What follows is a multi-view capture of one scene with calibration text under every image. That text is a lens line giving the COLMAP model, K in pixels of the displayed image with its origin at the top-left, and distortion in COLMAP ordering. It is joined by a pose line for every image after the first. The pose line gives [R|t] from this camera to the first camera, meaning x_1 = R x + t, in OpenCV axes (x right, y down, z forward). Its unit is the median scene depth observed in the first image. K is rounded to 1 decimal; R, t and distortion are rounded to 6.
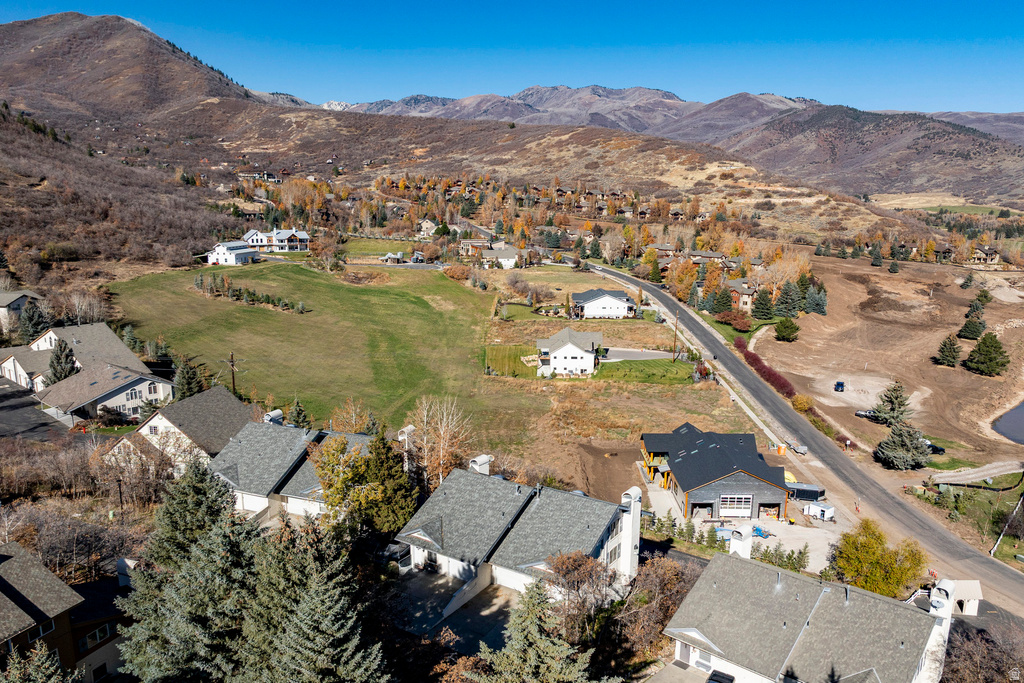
lens RADIAL K [[753.9, 0, 518.6], [0, 753.9, 336.8], [0, 0, 1]] dist [-0.044554, 0.013730]
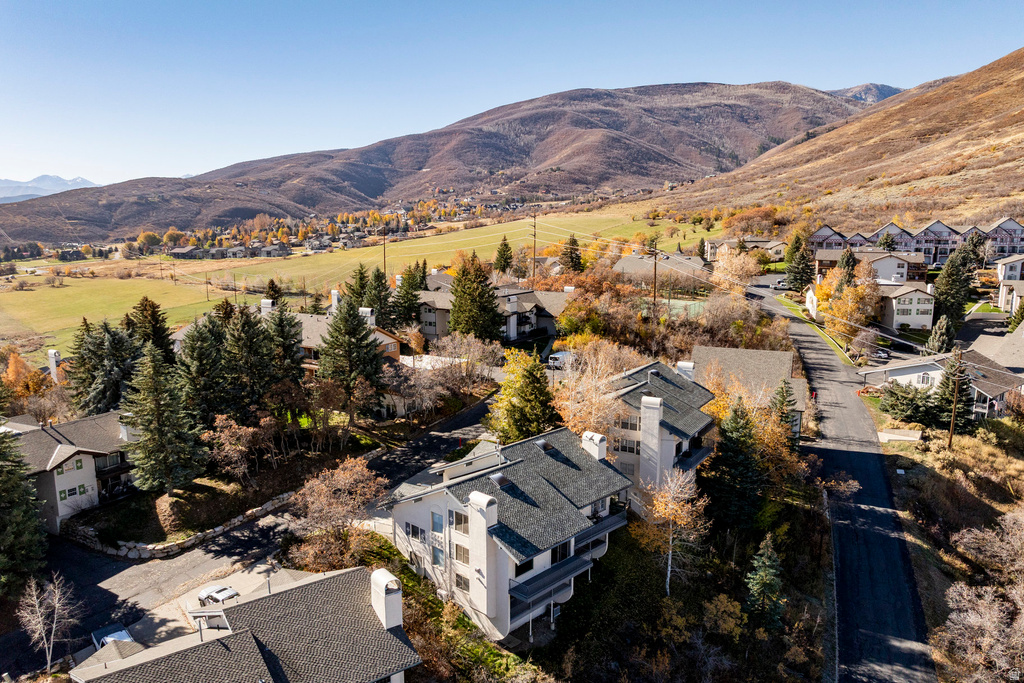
lens RADIAL K [[753.9, 0, 515.7], [0, 753.9, 348.0], [0, 0, 1]] dist [-0.044554, 0.013730]
pose [[-0.164080, 0.167406, -0.972138, 0.190504], [-0.175563, 0.964806, 0.195775, -0.021378], [0.970698, 0.202794, -0.128915, 0.242283]]
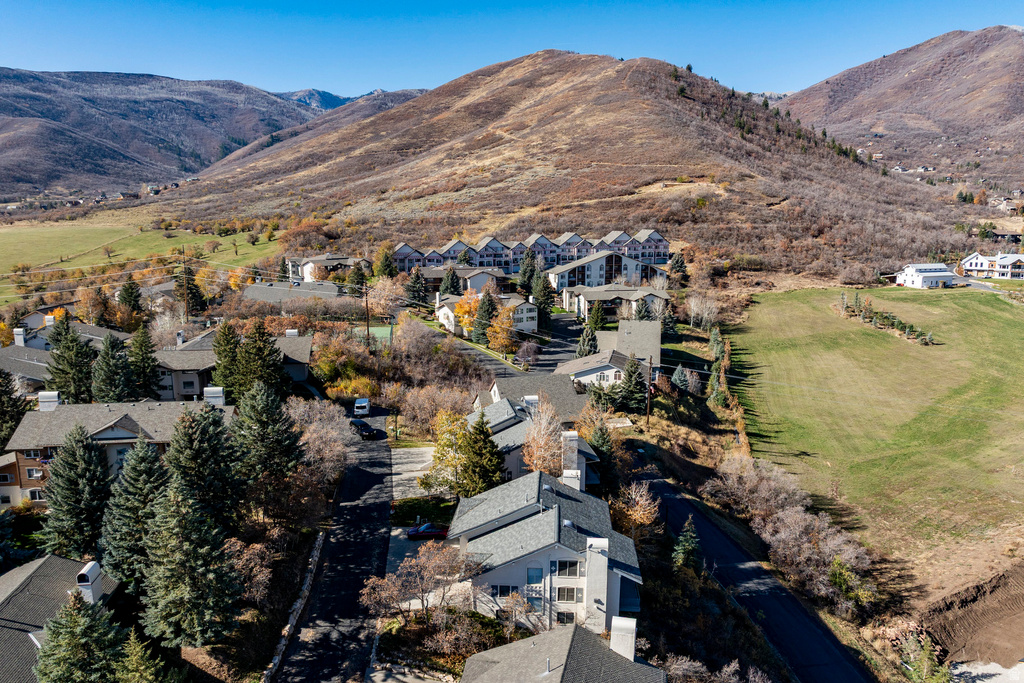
lens RADIAL K [[753.9, 0, 520.0], [0, 753.9, 342.9], [0, 0, 1]] dist [-0.044554, 0.013730]
pose [[0.502860, 0.142623, -0.852520, 0.191224], [-0.153198, 0.985384, 0.074487, -0.020606], [0.850684, 0.093147, 0.517360, 0.089723]]
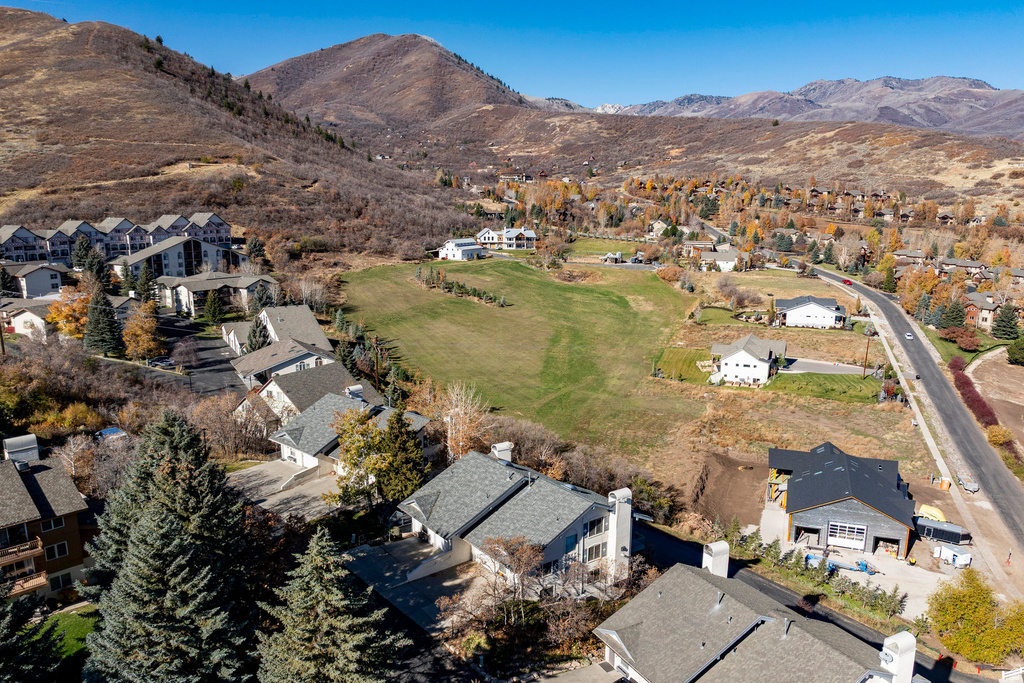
lens RADIAL K [[753.9, 0, 519.7], [0, 753.9, 339.4], [0, 0, 1]] dist [-0.044554, 0.013730]
pose [[0.940436, 0.060313, -0.334578, 0.076013], [-0.059617, 0.998145, 0.012362, 0.000111], [0.334703, 0.008321, 0.942287, 0.004348]]
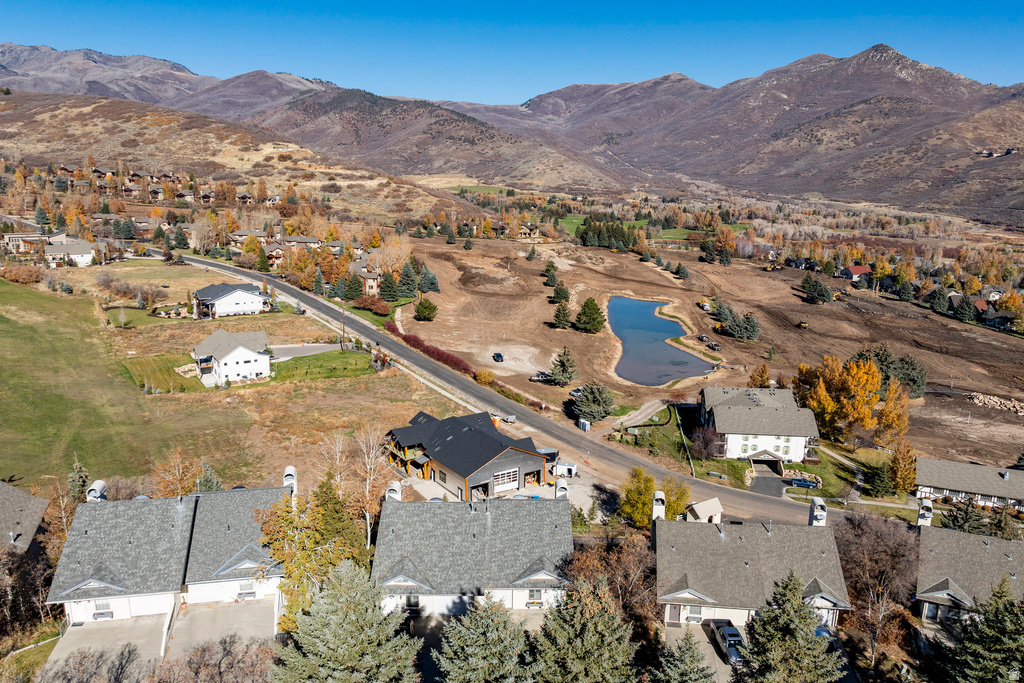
lens RADIAL K [[753.9, 0, 516.5], [0, 753.9, 340.8], [0, 0, 1]] dist [-0.044554, 0.013730]
pose [[0.824395, -0.110030, 0.555218, -0.101861], [0.092664, 0.993925, 0.059381, -0.013392], [-0.558379, 0.002495, 0.829582, 0.036826]]
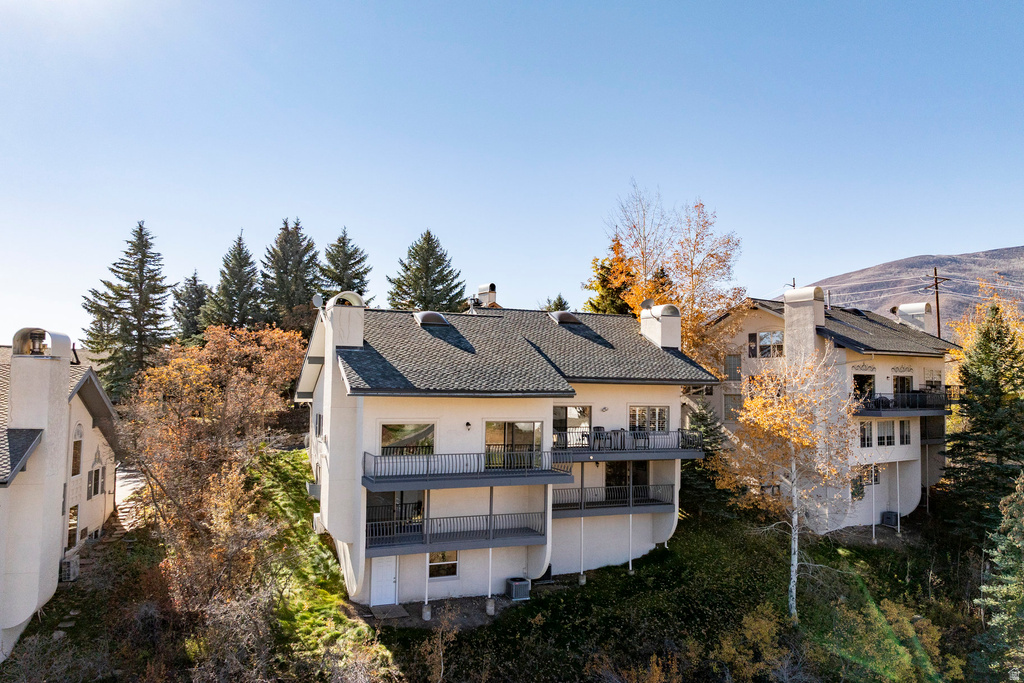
lens RADIAL K [[753.9, 0, 520.4], [0, 753.9, 330.8], [0, 0, 1]] dist [-0.044554, 0.013730]
pose [[-0.548682, -0.077762, -0.832406, 0.096851], [-0.159902, 0.987045, 0.013191, 0.044568], [0.820597, 0.140341, -0.554009, 0.289288]]
